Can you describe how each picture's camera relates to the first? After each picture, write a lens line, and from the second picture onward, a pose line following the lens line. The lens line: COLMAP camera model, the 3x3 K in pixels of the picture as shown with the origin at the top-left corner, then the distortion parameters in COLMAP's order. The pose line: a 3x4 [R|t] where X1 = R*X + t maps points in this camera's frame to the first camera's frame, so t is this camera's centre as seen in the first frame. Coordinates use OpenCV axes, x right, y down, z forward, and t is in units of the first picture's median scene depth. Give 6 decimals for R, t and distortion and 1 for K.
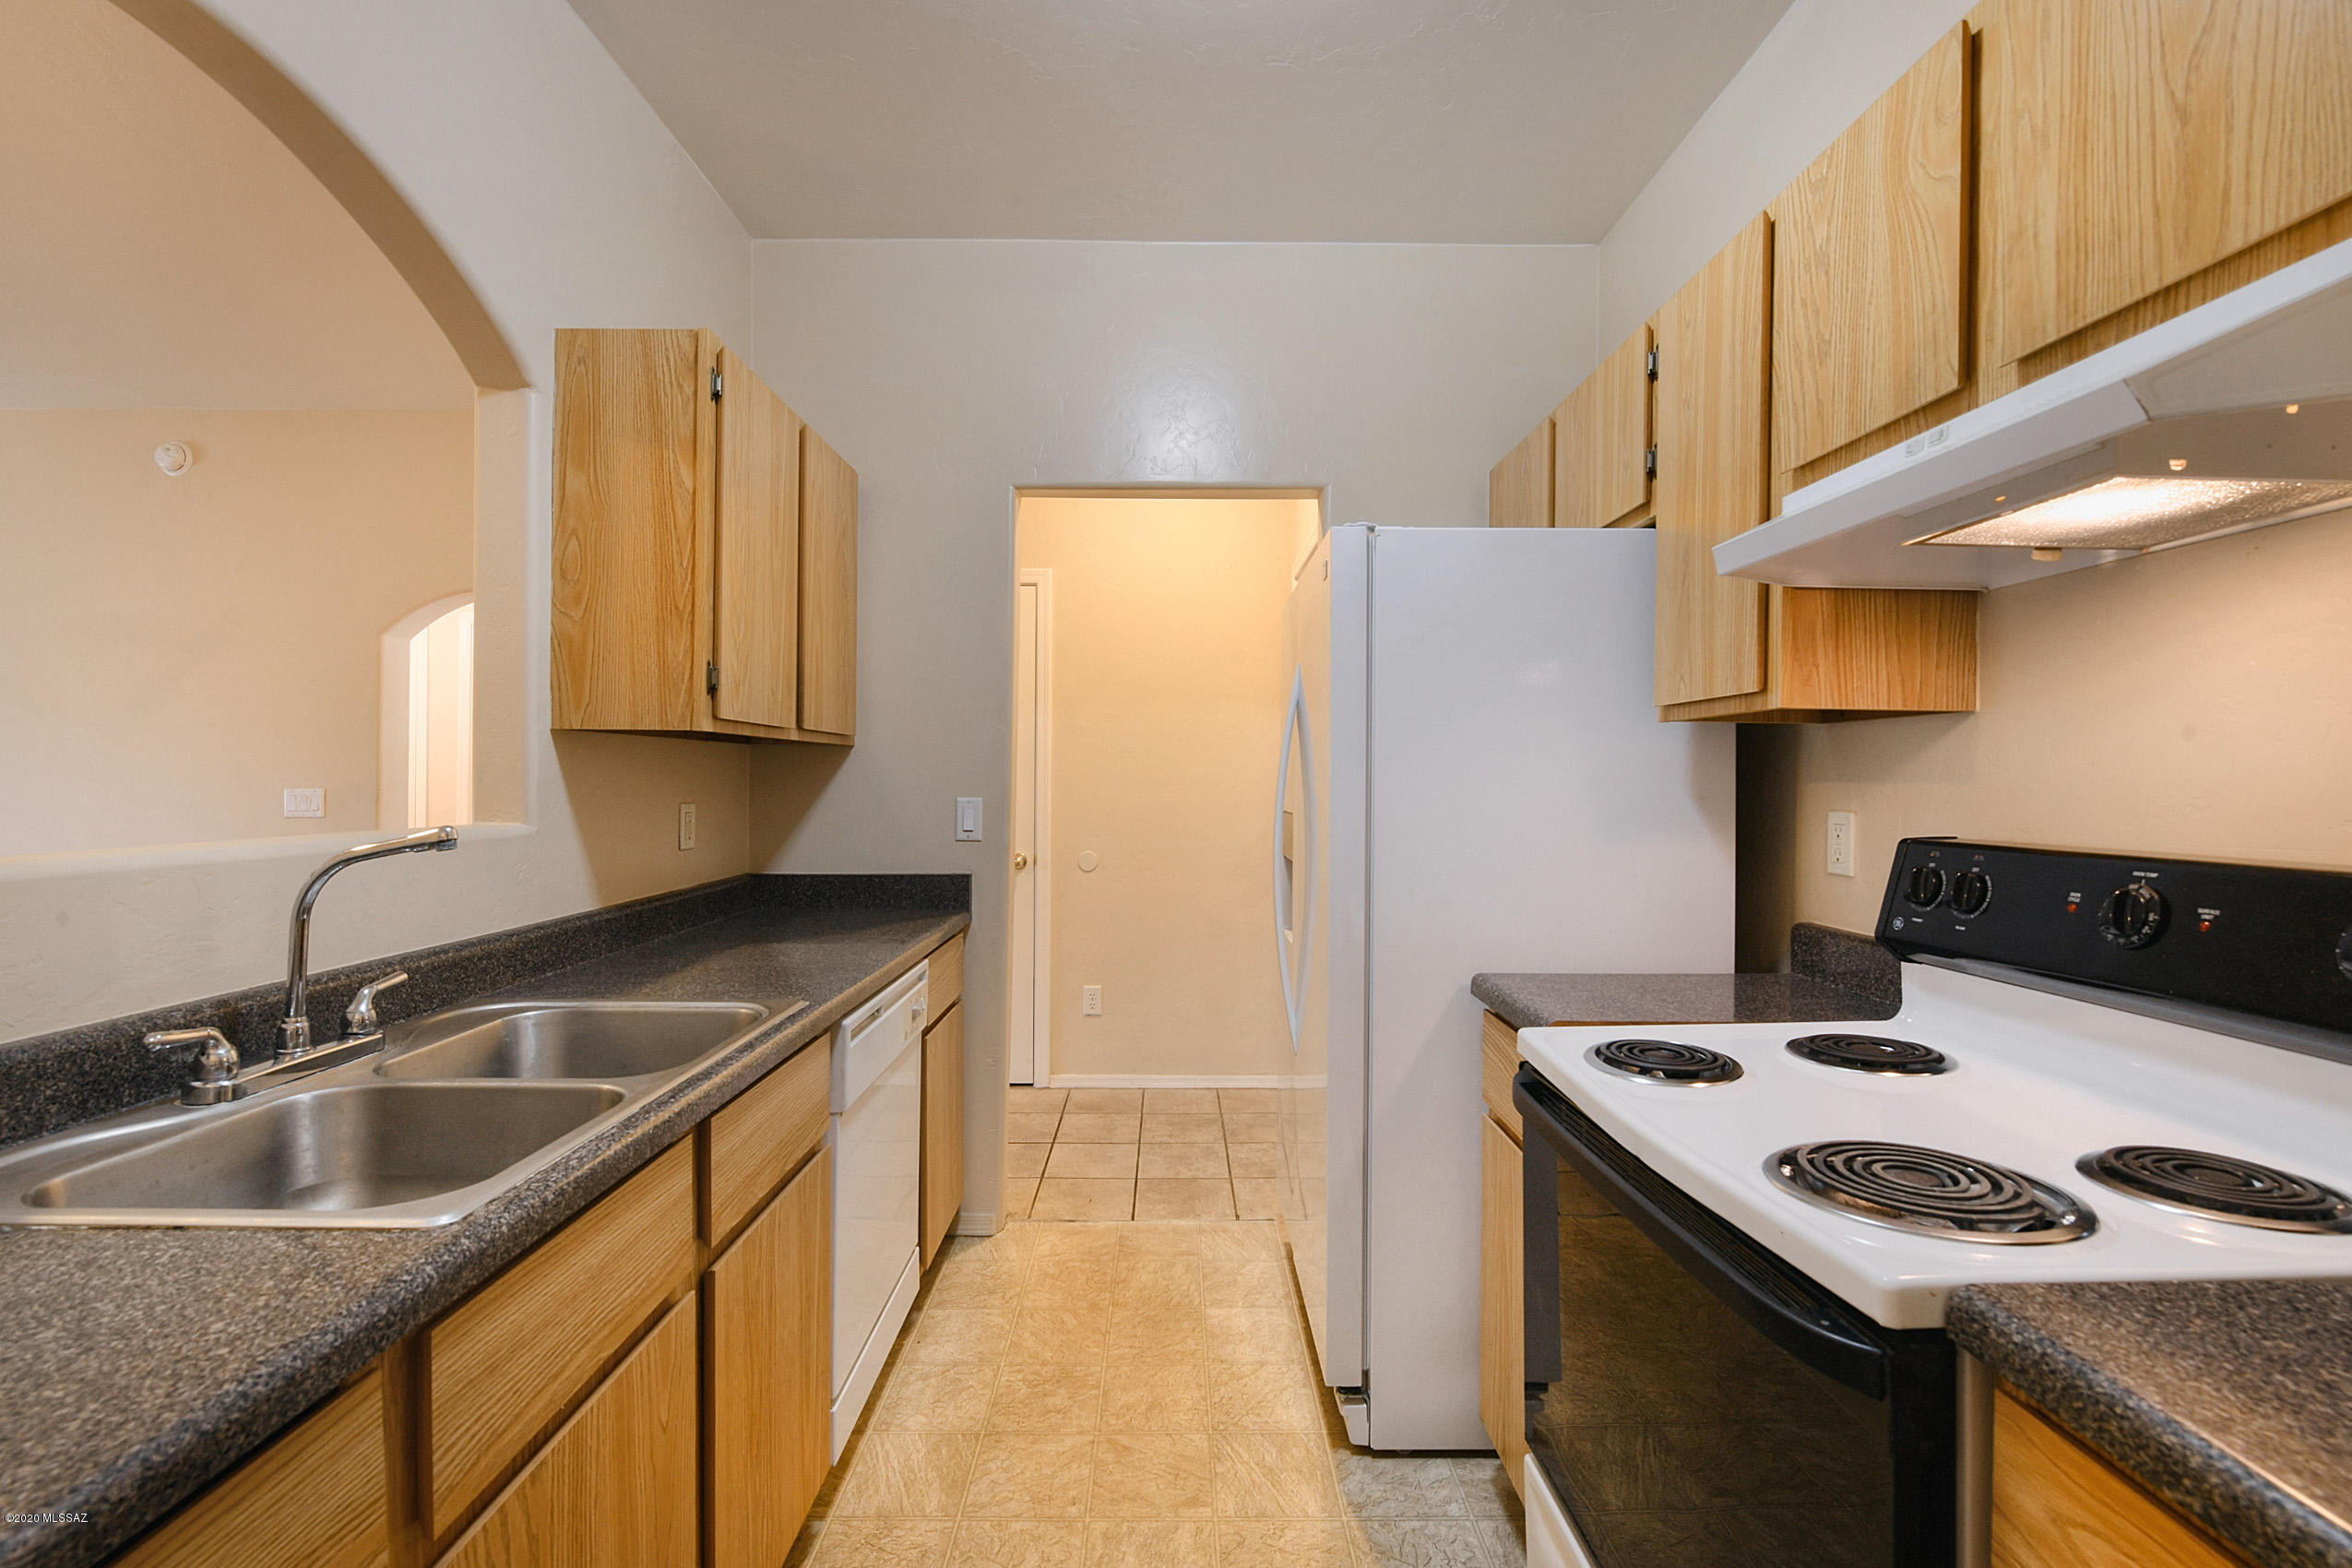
lens RADIAL K [[968.5, 0, 1176.0], [0, 968.5, 784.0], [0, 0, 1]] dist [-0.000711, -0.000055]
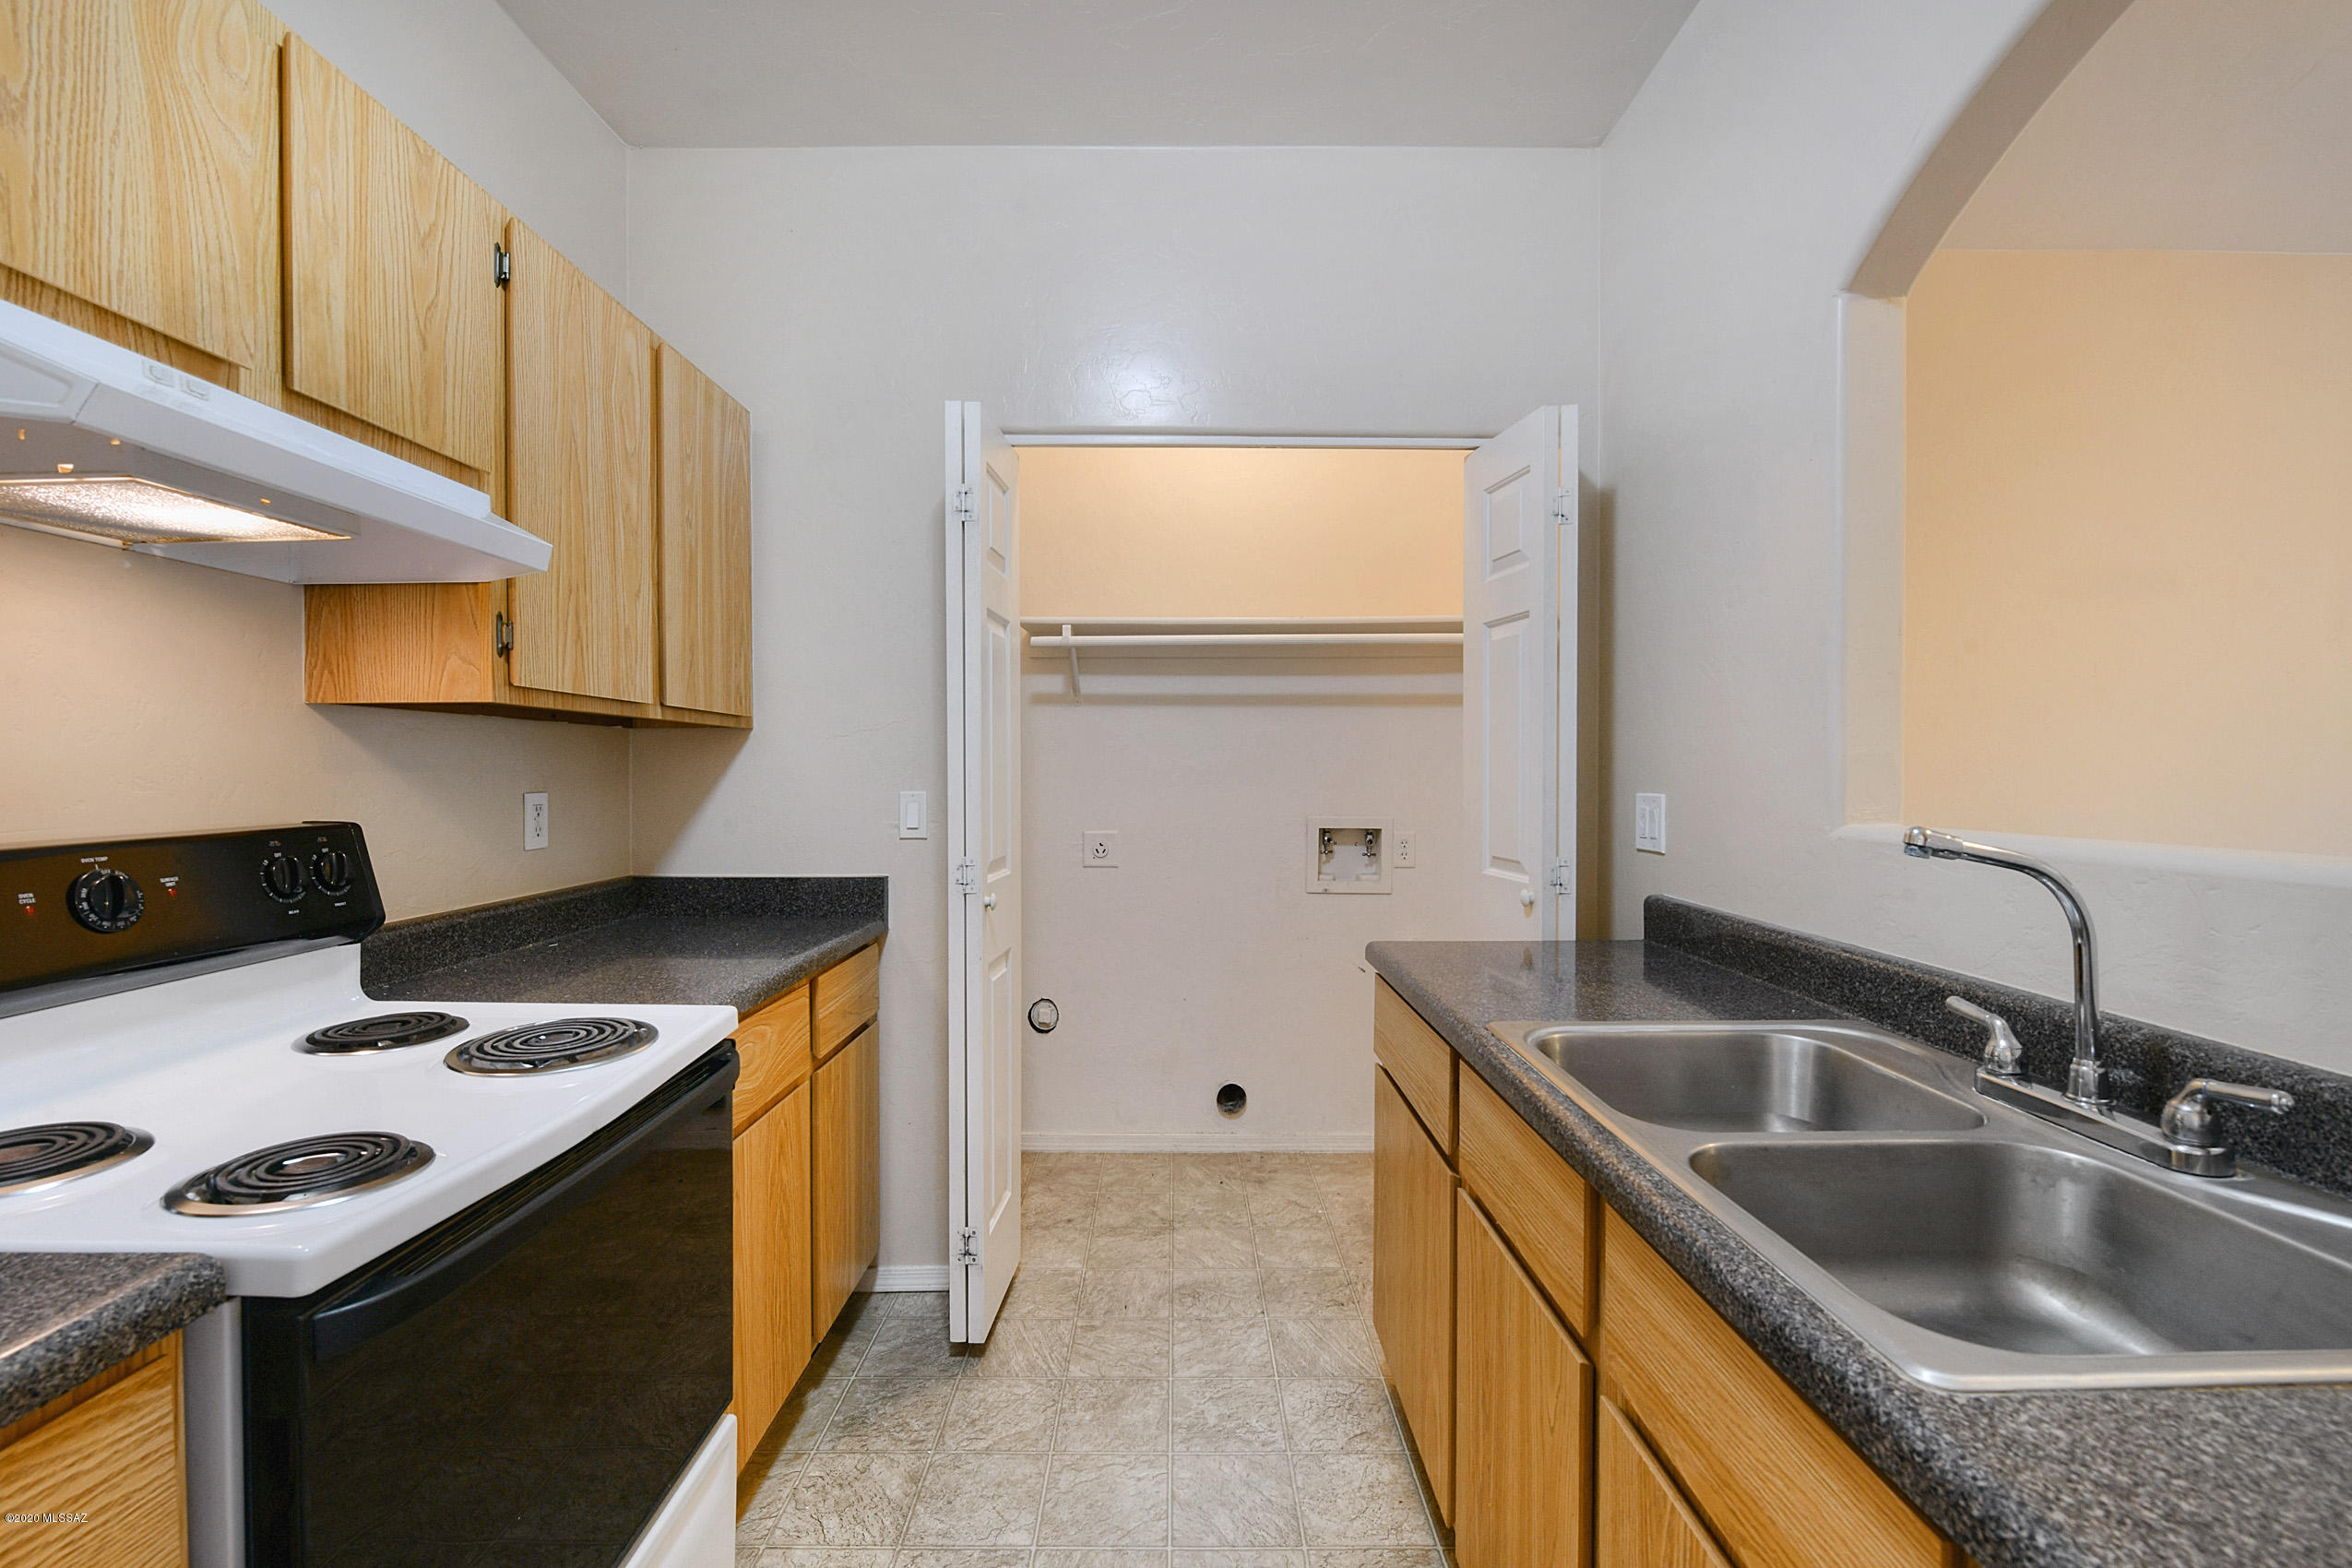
lens RADIAL K [[968.5, 0, 1176.0], [0, 968.5, 784.0], [0, 0, 1]] dist [-0.000711, -0.000055]
pose [[-0.999988, -0.001752, 0.004661, -0.142983], [-0.001660, 0.999804, 0.019716, -0.008081], [-0.004695, 0.019708, -0.999795, 2.004990]]
